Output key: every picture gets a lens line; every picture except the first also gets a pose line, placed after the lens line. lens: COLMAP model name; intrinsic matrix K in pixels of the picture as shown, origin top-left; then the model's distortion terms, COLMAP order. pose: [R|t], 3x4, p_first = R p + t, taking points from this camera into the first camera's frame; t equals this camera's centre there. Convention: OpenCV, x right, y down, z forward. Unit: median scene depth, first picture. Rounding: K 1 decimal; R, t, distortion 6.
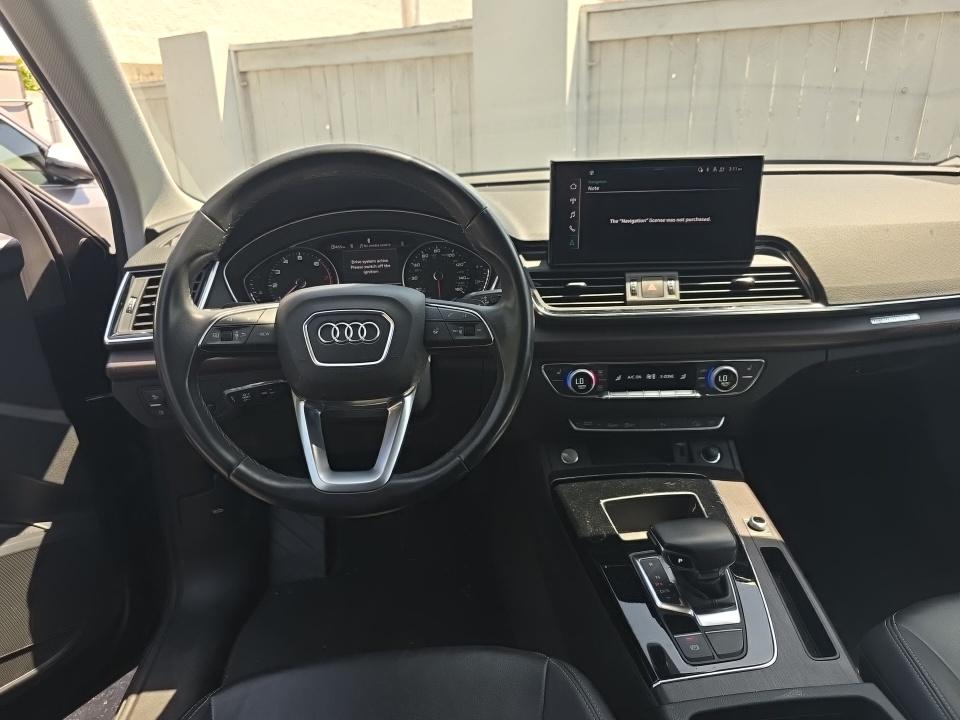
lens RADIAL K [[653.8, 0, 477.0], [0, 653.8, 363.1], [0, 0, 1]] dist [0.032640, -0.017405]
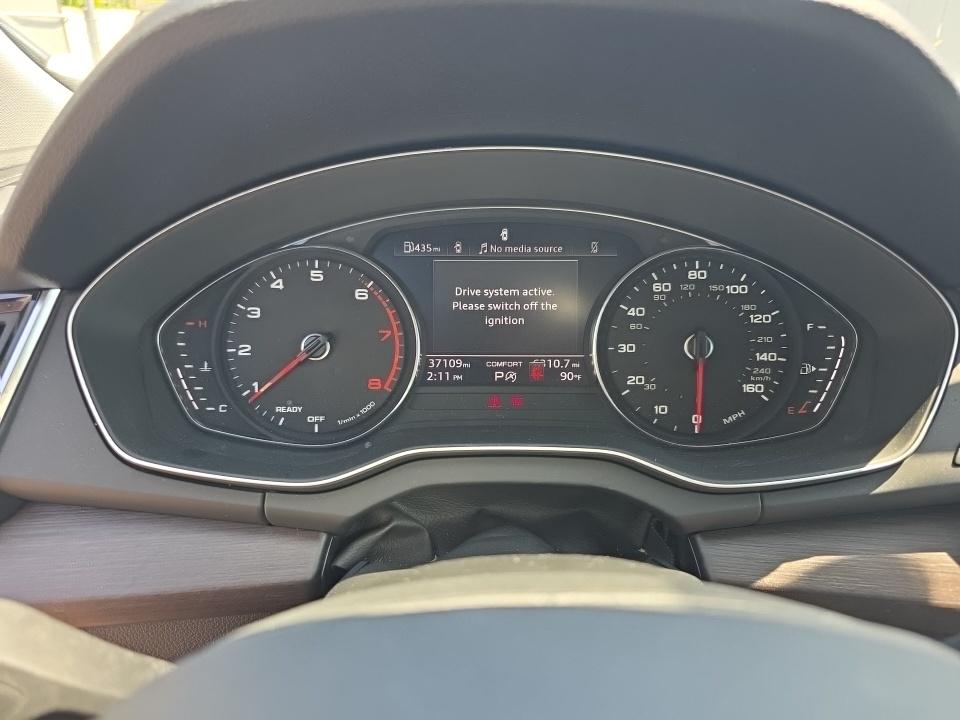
lens RADIAL K [[653.8, 0, 483.1], [0, 653.8, 360.1], [0, 0, 1]] dist [0.032640, -0.017405]
pose [[0.995298, 0.065938, -0.070957, -0.148060], [-0.061605, 0.996197, 0.061615, -0.140249], [0.074750, -0.056954, 0.995575, 0.635339]]
